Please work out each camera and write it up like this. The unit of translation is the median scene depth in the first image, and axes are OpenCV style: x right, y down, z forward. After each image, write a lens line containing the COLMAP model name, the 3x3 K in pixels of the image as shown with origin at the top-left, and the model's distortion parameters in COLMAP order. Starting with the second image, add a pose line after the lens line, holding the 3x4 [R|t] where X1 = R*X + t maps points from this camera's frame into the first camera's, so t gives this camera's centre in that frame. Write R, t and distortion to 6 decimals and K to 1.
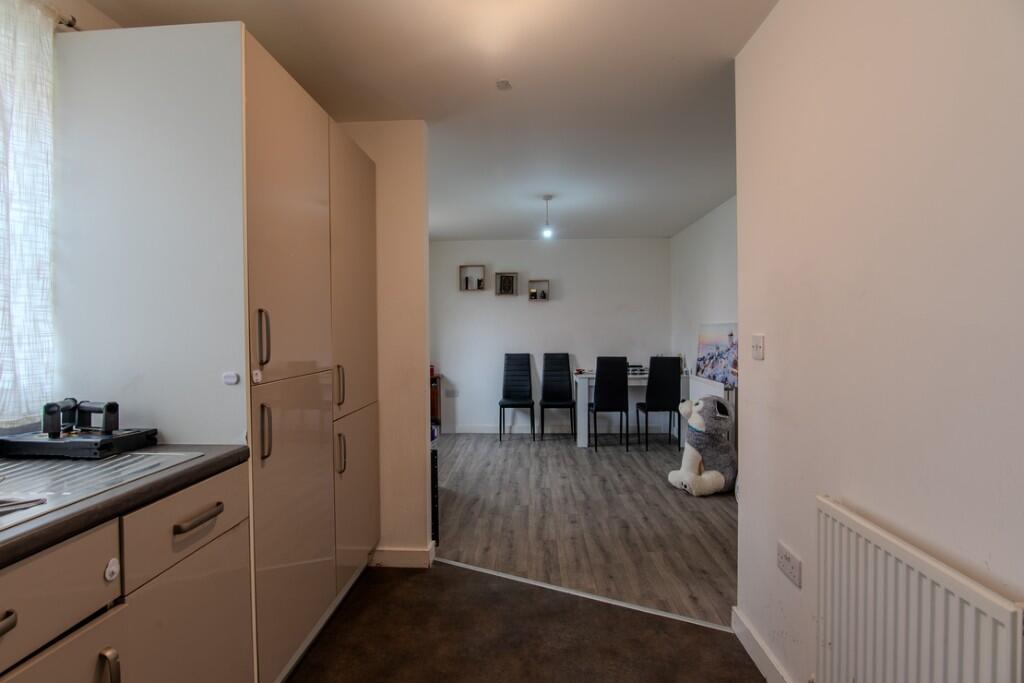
lens RADIAL K [[495.4, 0, 507.0], [0, 495.4, 346.2], [0, 0, 1]] dist [-0.016938, -0.001887]
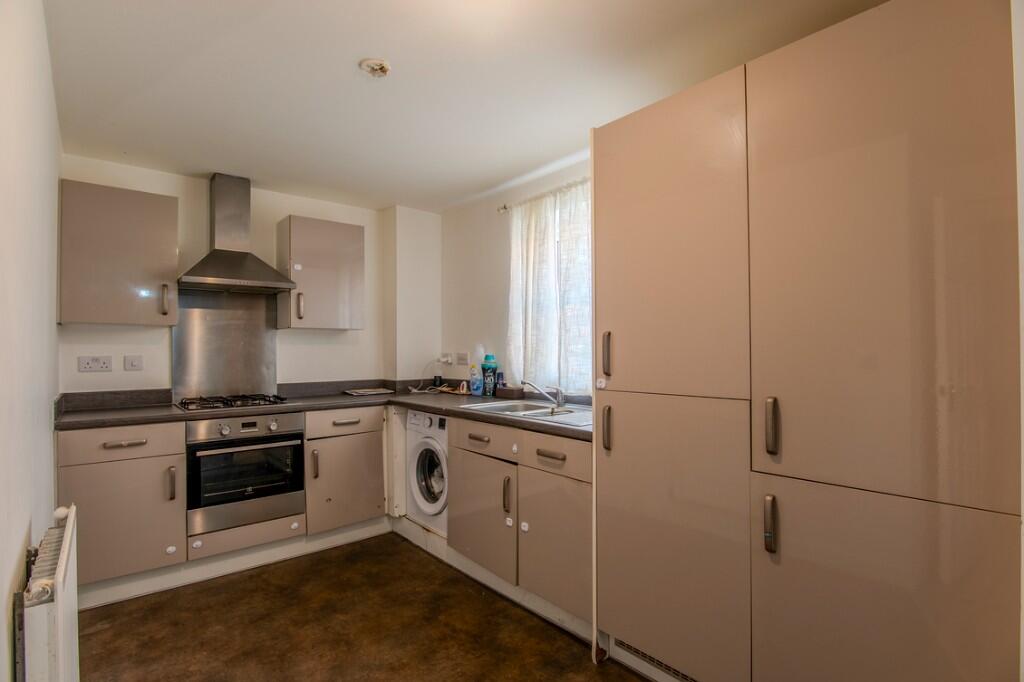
lens RADIAL K [[495.4, 0, 507.7], [0, 495.4, 345.2], [0, 0, 1]] dist [-0.016938, -0.001887]
pose [[-0.739217, 0.026059, -0.672962, 0.429657], [0.018769, 0.999660, 0.018093, -0.057706], [0.673205, 0.000744, -0.739455, 2.312963]]
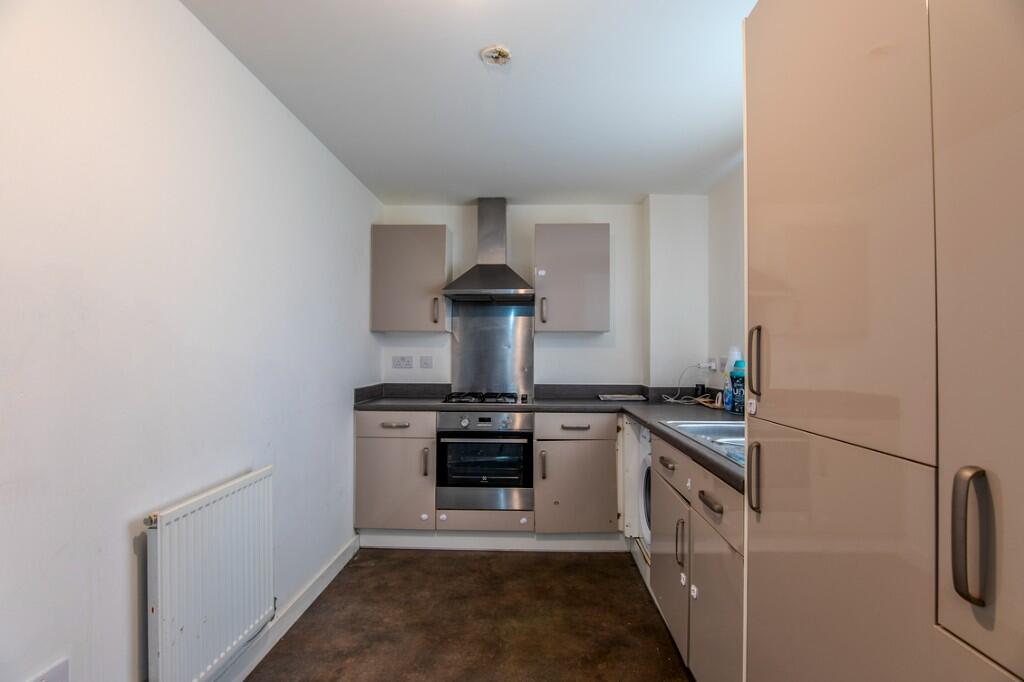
lens RADIAL K [[495.4, 0, 511.4], [0, 495.4, 345.4], [0, 0, 1]] dist [-0.016938, -0.001887]
pose [[-0.999675, 0.024112, -0.008240, -0.034615], [0.024155, 0.999695, -0.005230, -0.043429], [0.008112, -0.005427, -0.999952, 2.339941]]
